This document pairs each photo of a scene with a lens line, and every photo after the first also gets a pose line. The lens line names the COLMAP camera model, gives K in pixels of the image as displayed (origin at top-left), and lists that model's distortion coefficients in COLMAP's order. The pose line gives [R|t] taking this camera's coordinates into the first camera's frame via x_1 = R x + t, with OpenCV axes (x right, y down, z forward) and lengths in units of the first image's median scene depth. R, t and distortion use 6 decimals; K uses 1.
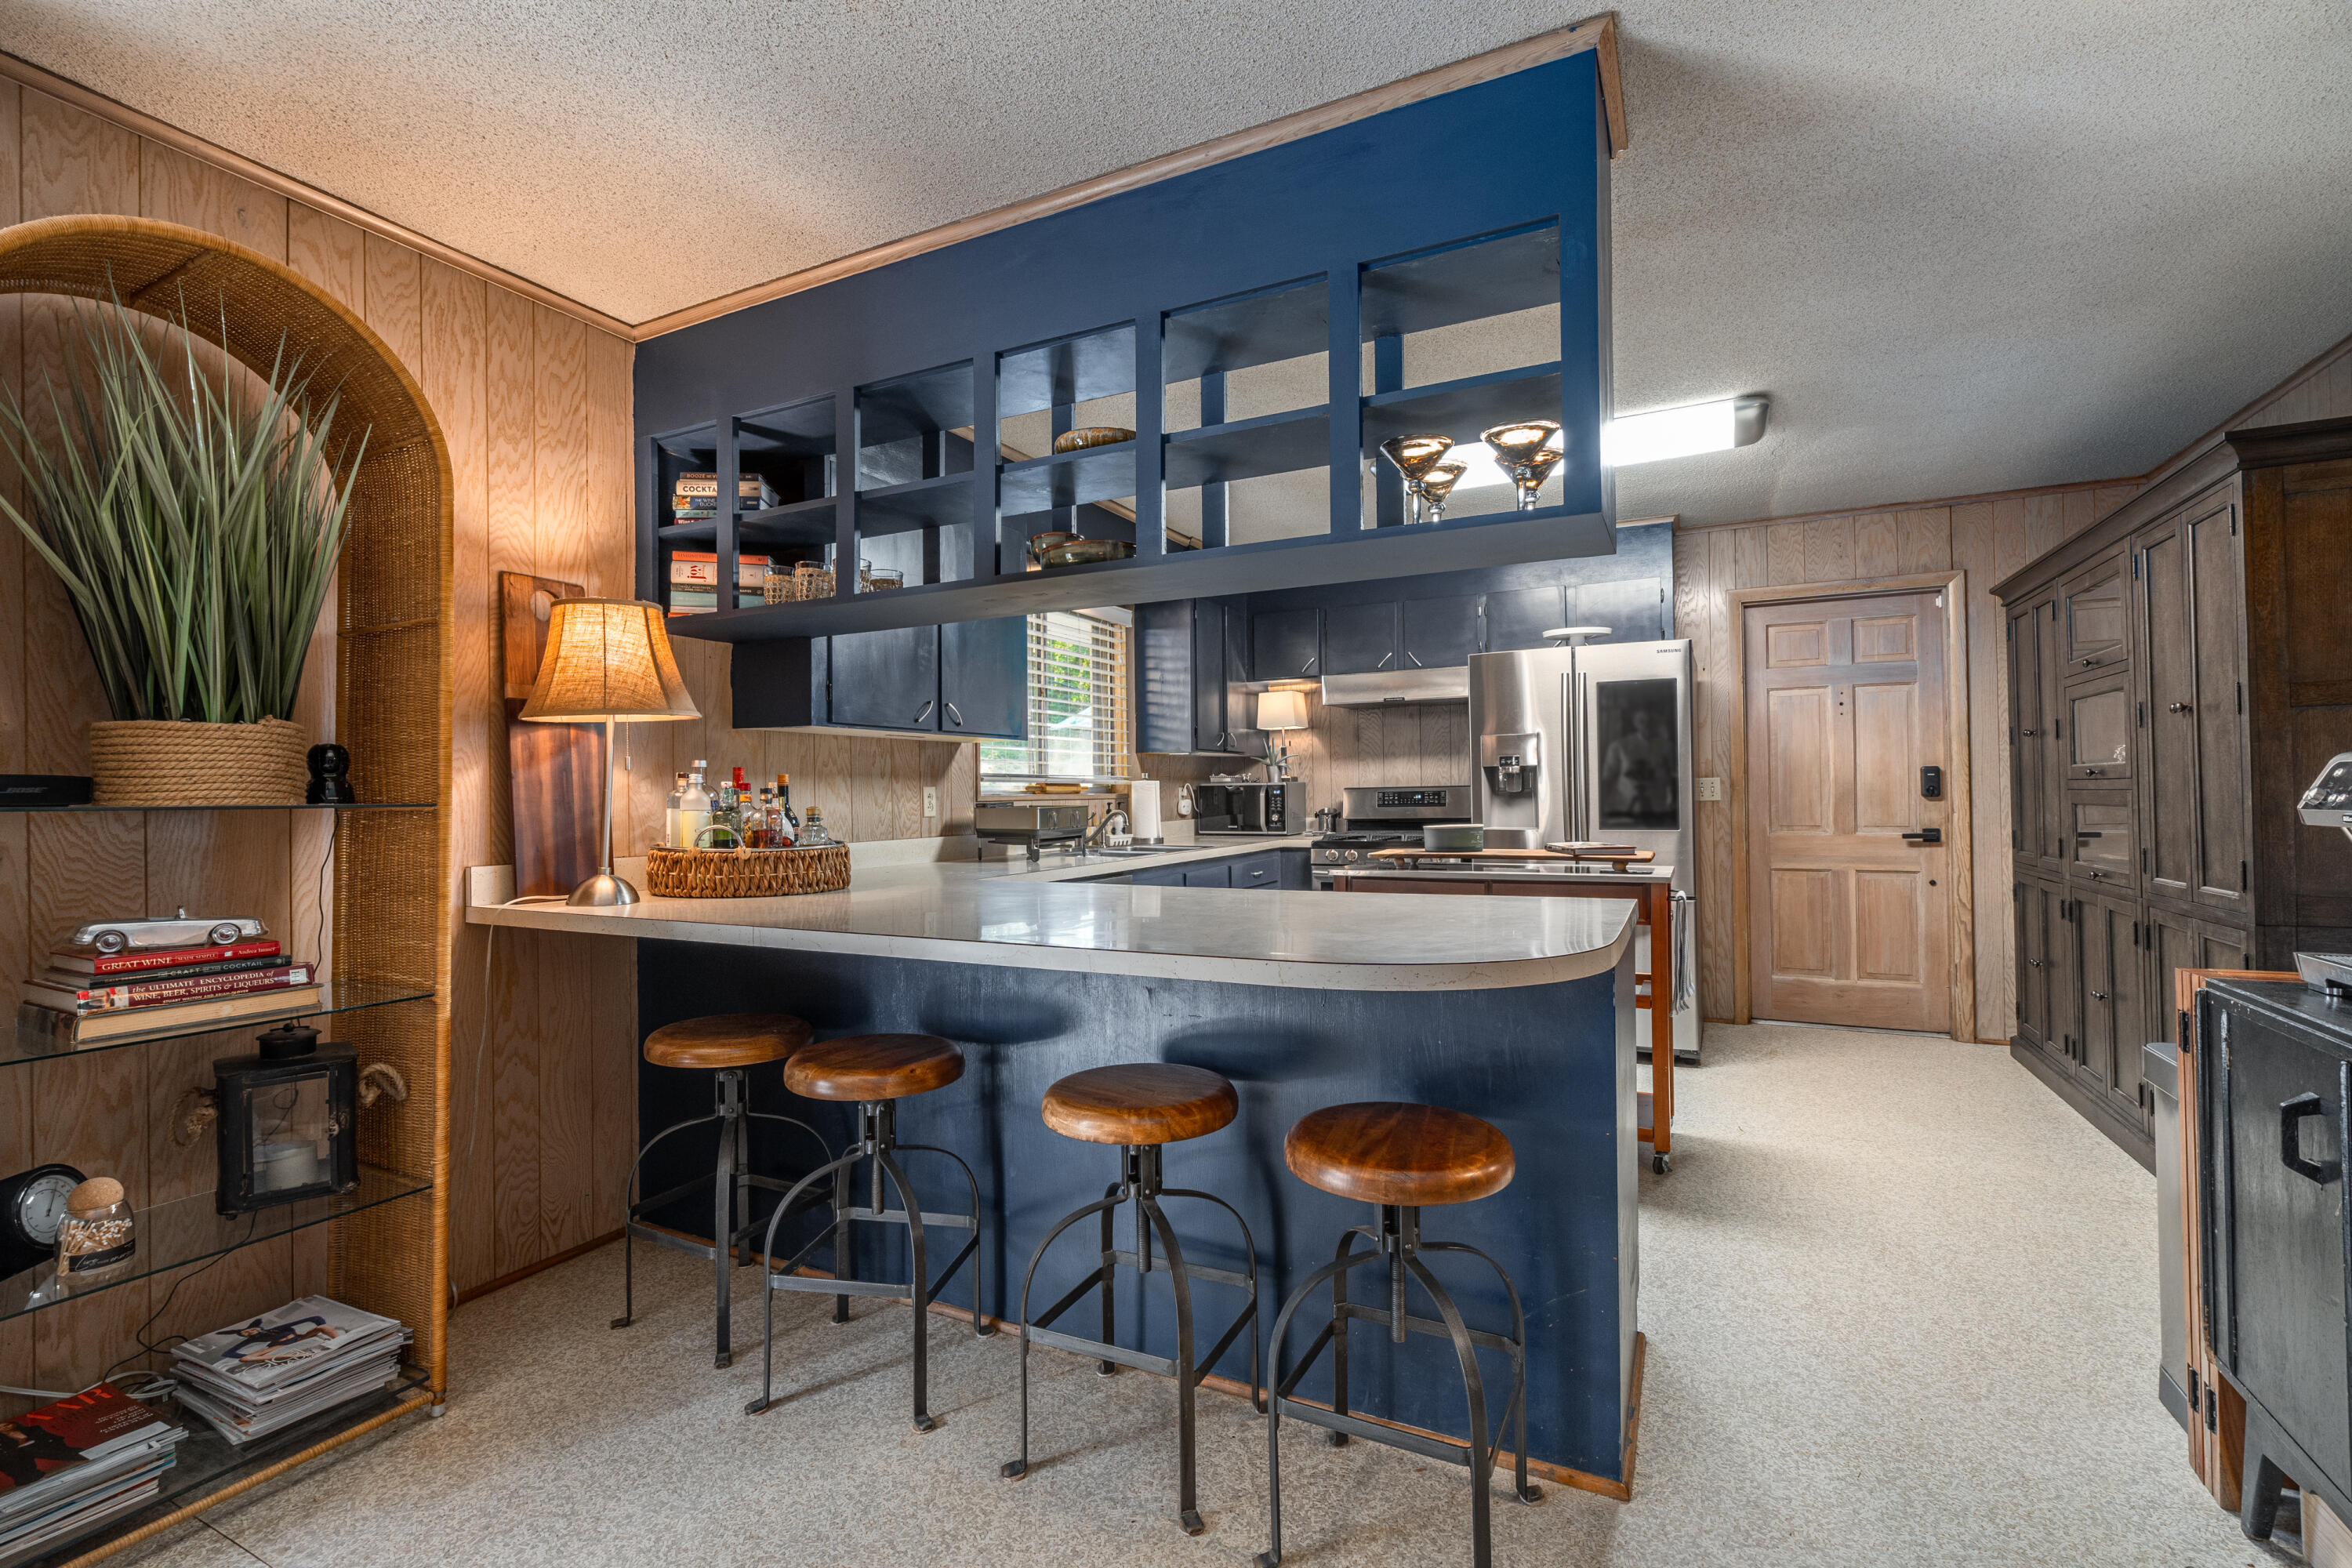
lens RADIAL K [[1043.4, 0, 1175.4], [0, 1043.4, 785.3], [0, 0, 1]] dist [0.000298, 0.000551]
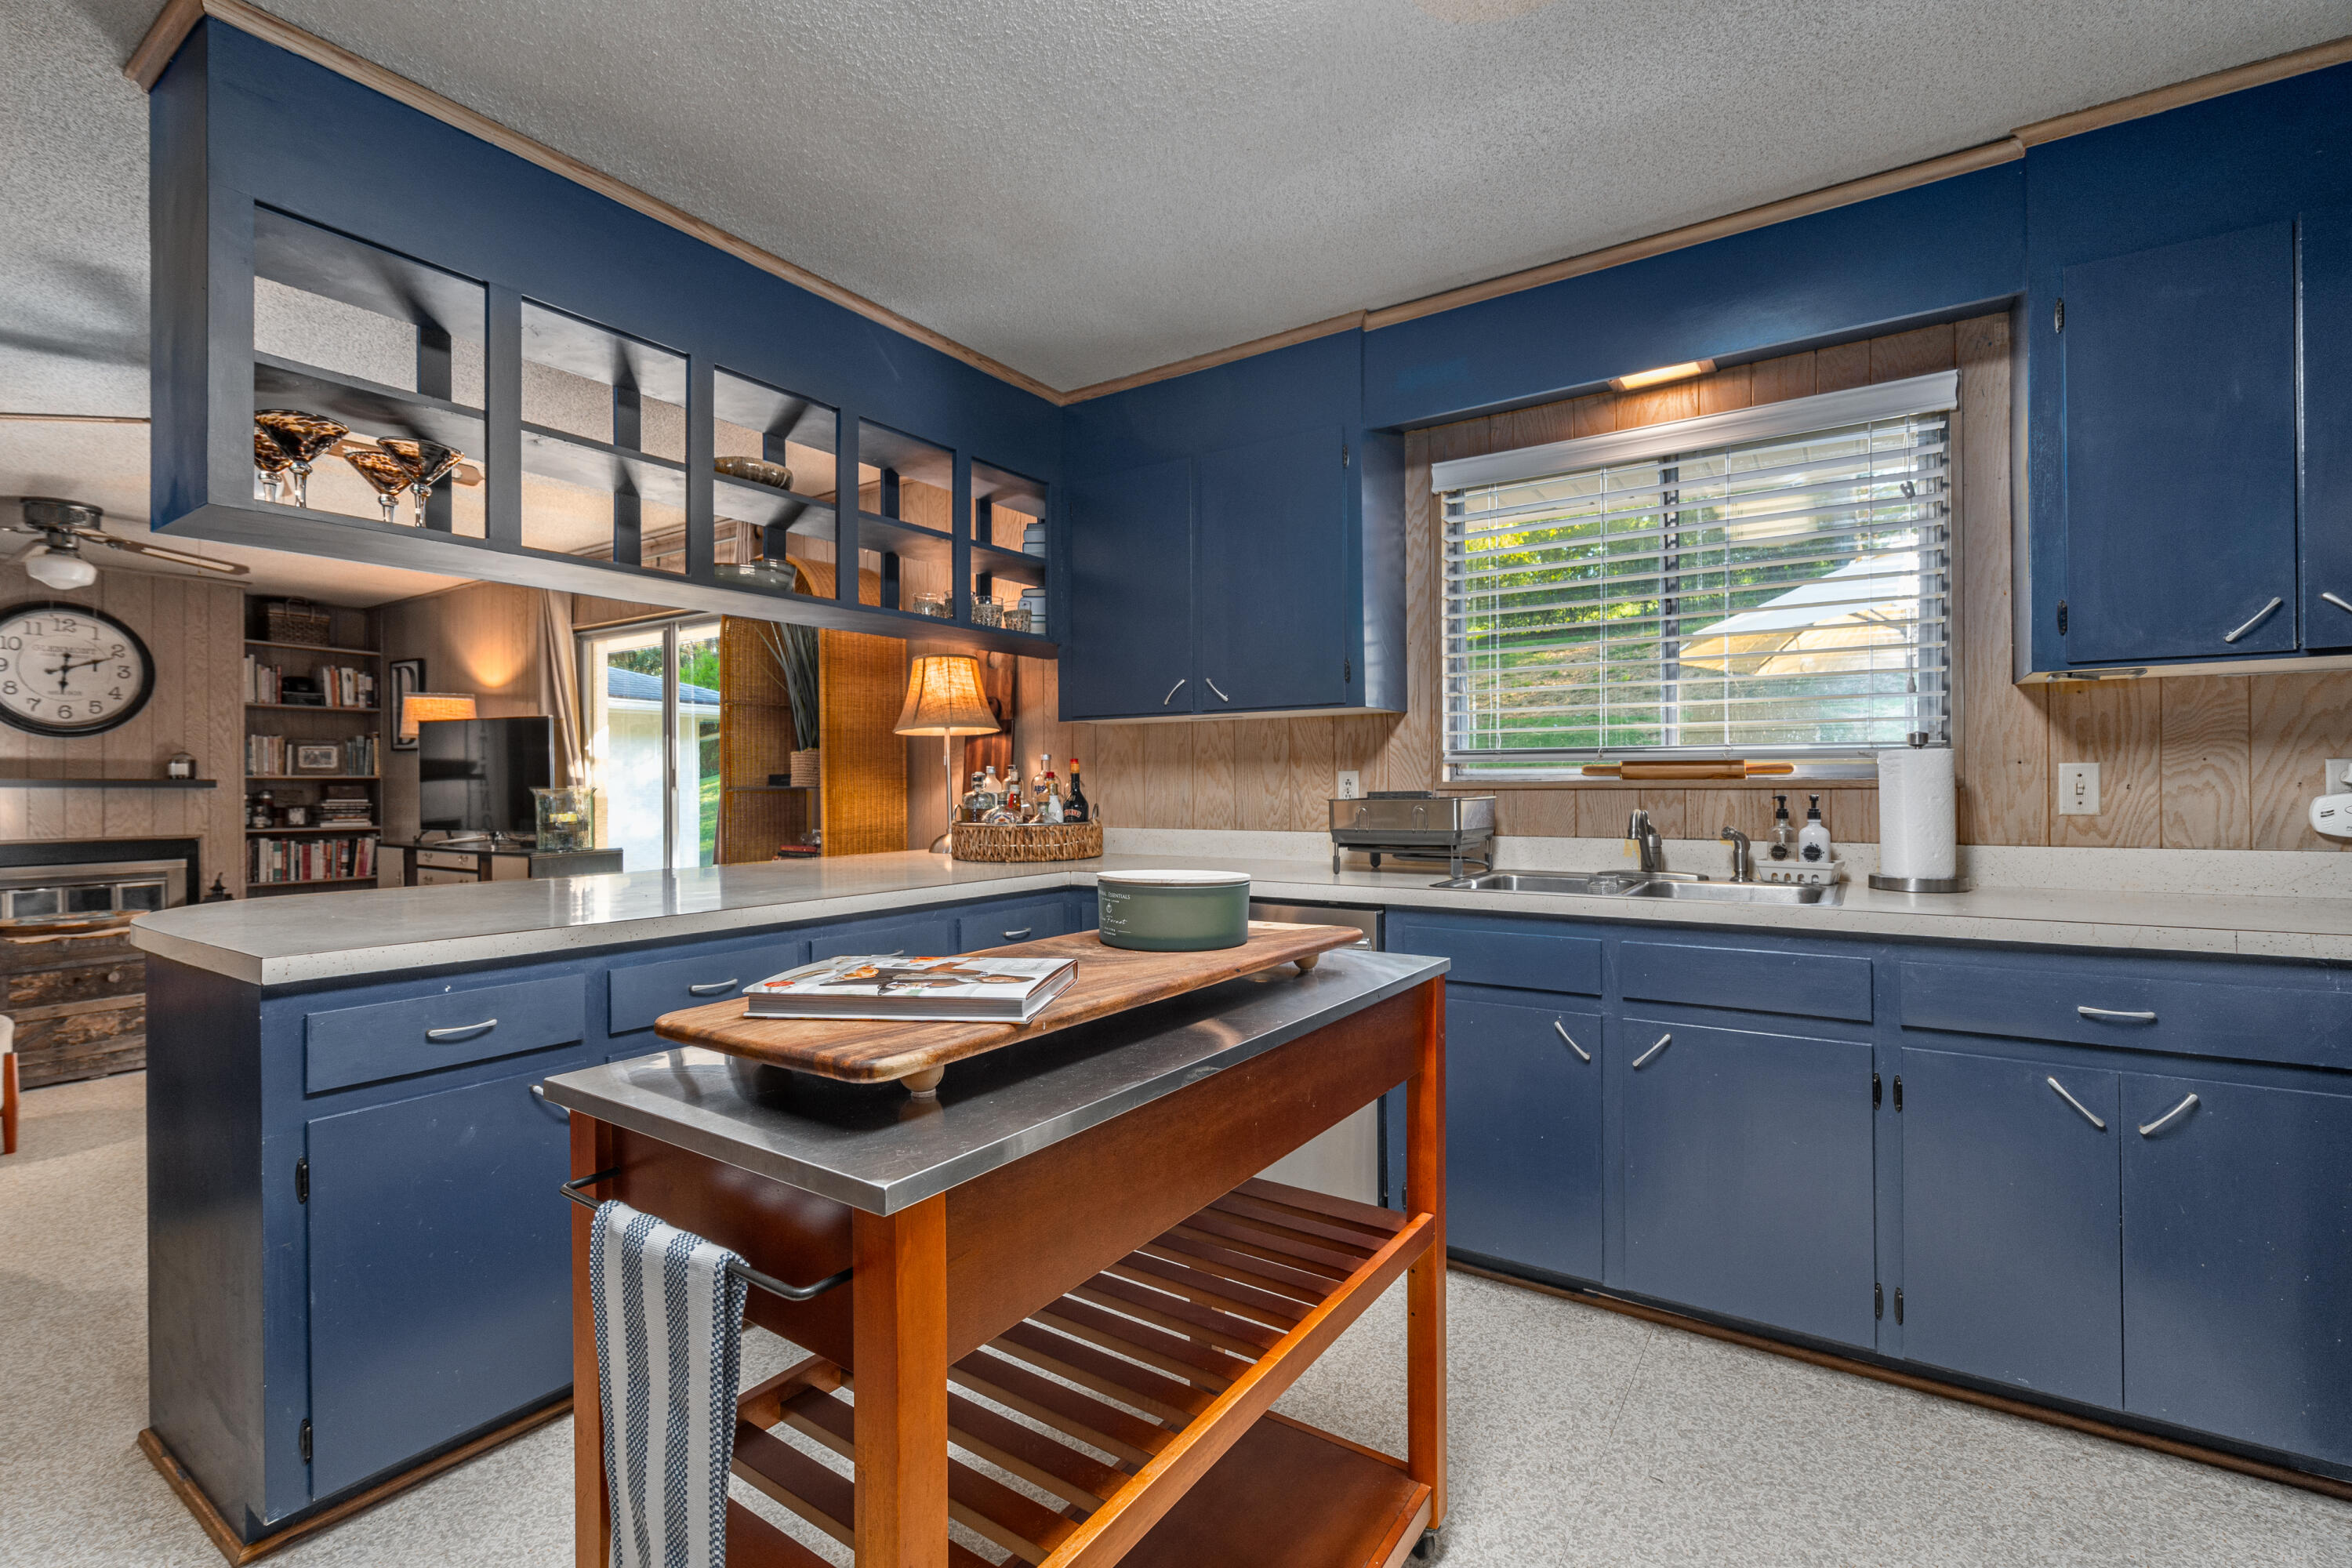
lens RADIAL K [[1043.4, 0, 1175.1], [0, 1043.4, 784.0], [0, 0, 1]] dist [0.000298, 0.000551]
pose [[-0.137097, 0.007028, -0.990533, 0.428222], [0.013547, 0.999895, 0.005219, 0.004135], [0.990465, -0.012703, -0.137178, 0.704038]]
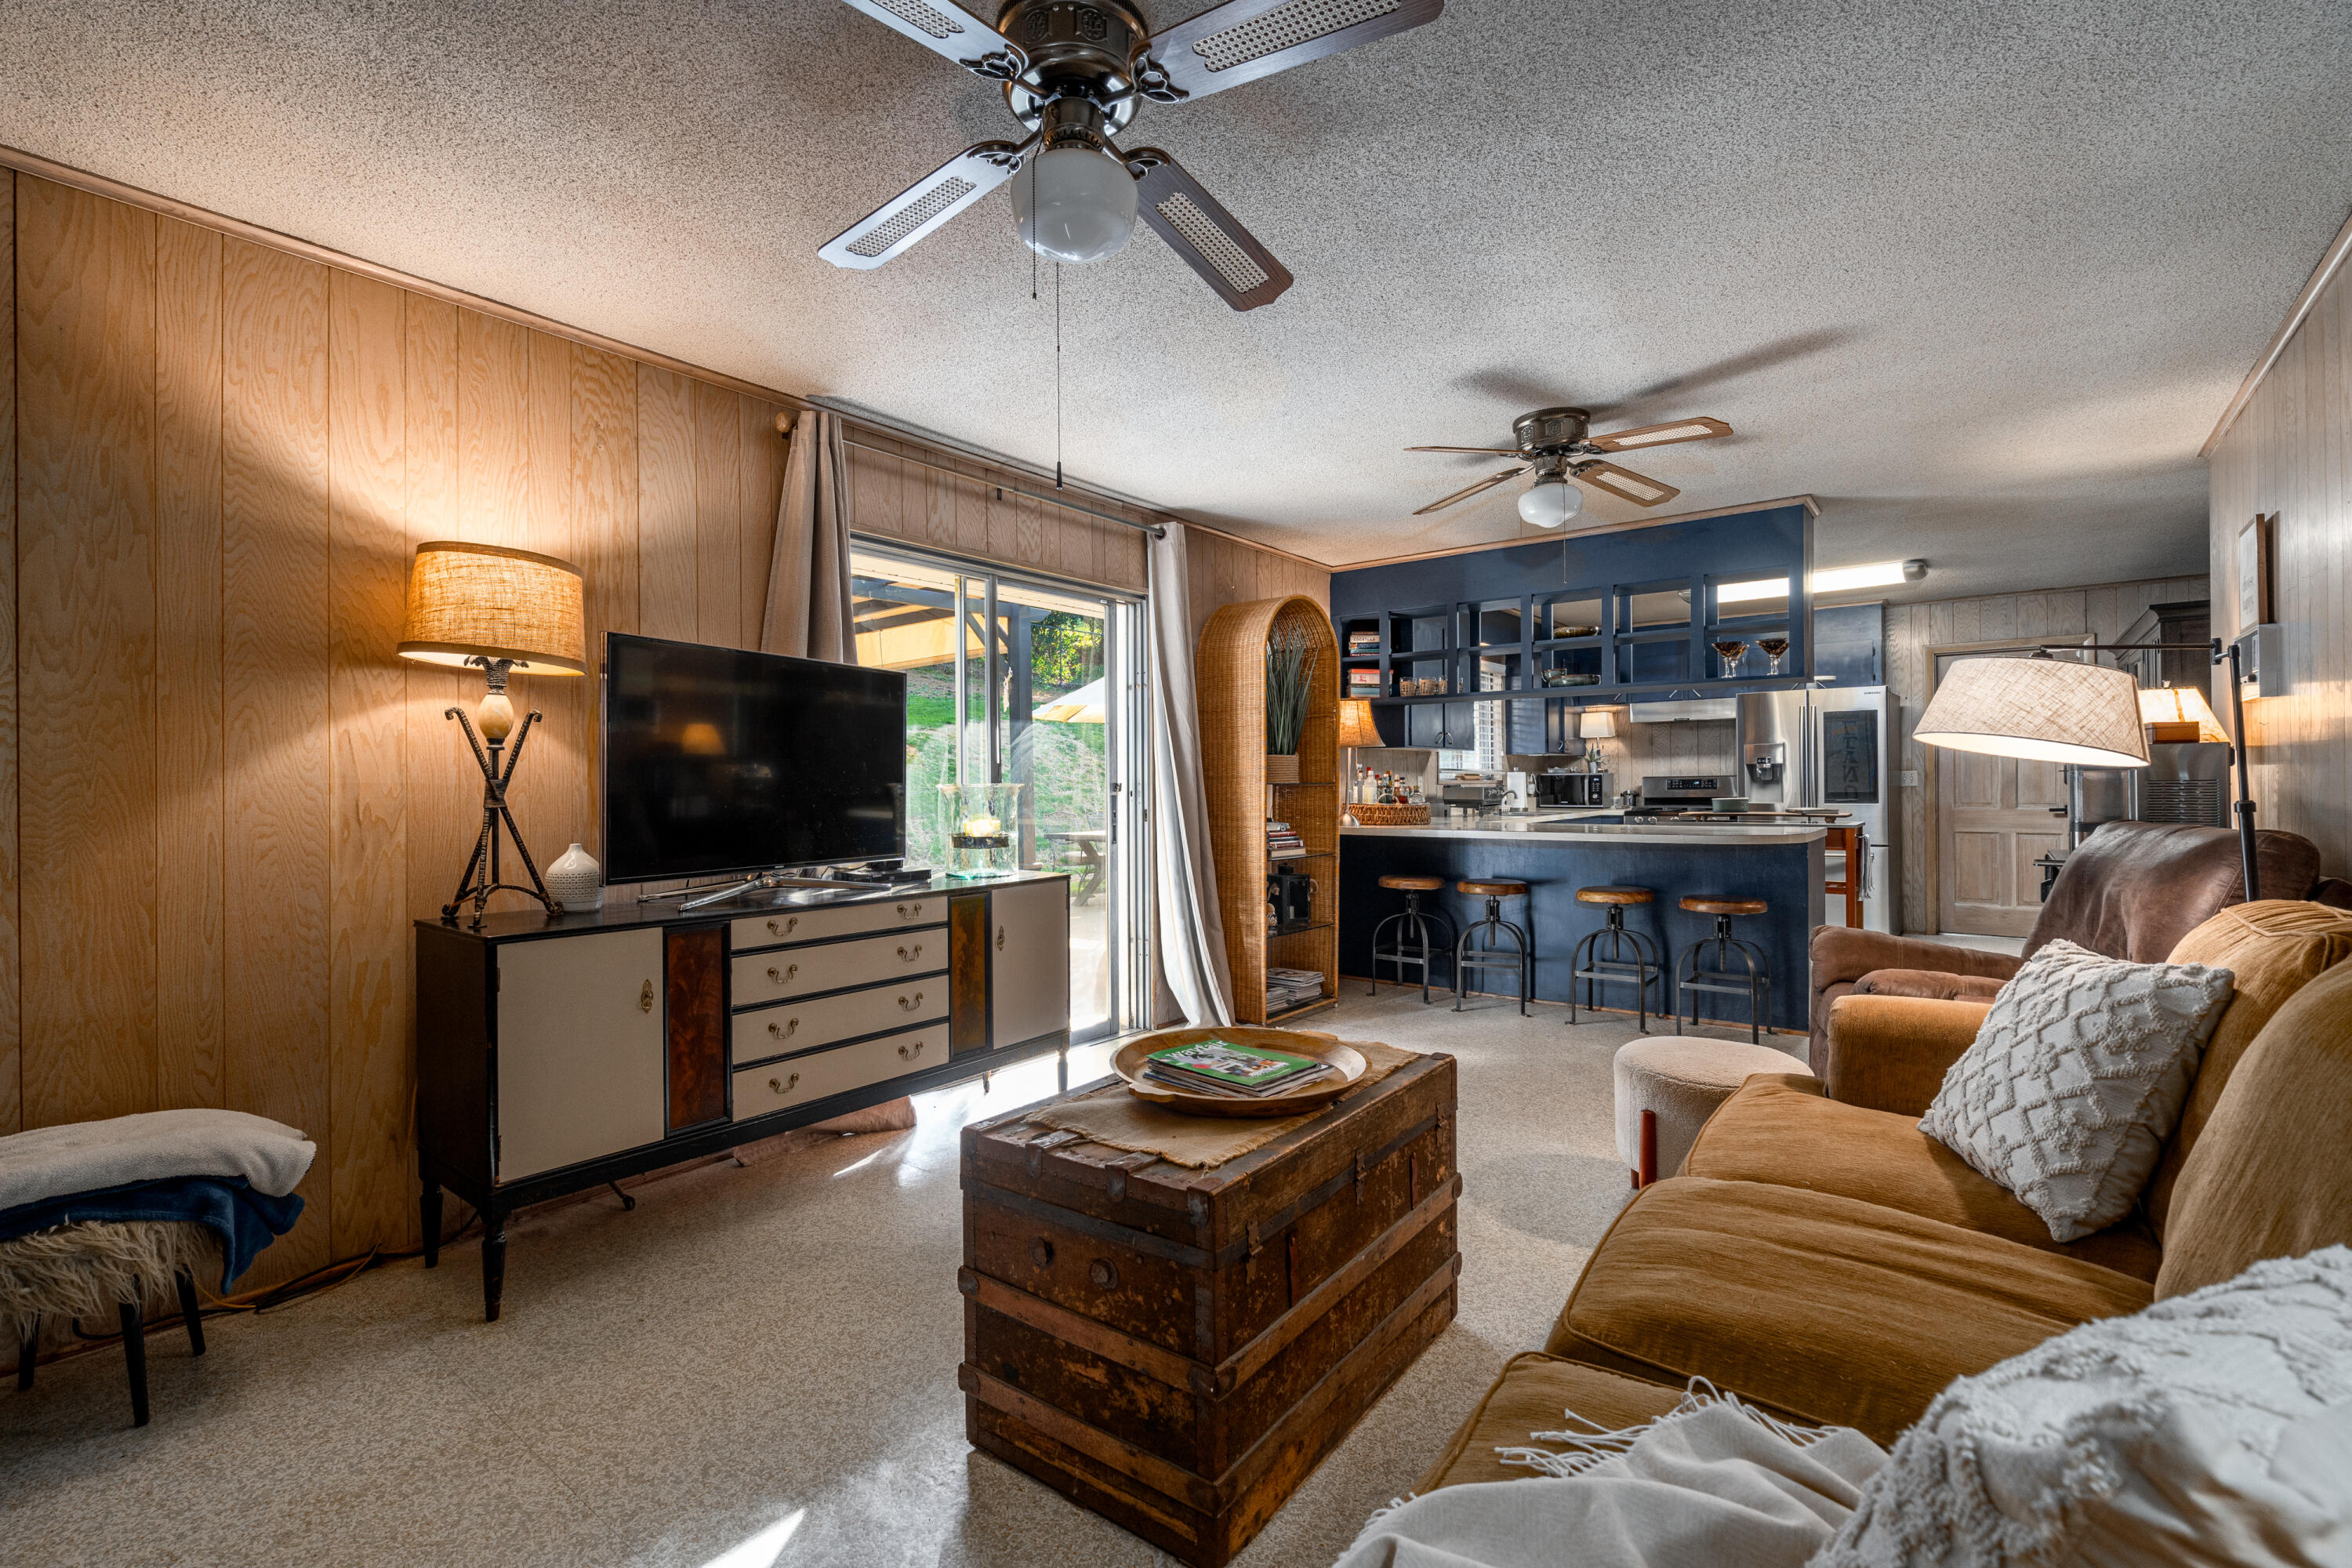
lens RADIAL K [[1043.4, 0, 1175.0], [0, 1043.4, 778.9], [0, 0, 1]] dist [0.000298, 0.000551]
pose [[0.979936, 0.003409, -0.199285, -0.234153], [-0.002033, 0.999973, 0.007109, -0.004324], [0.199303, -0.006561, 0.979916, -0.712032]]
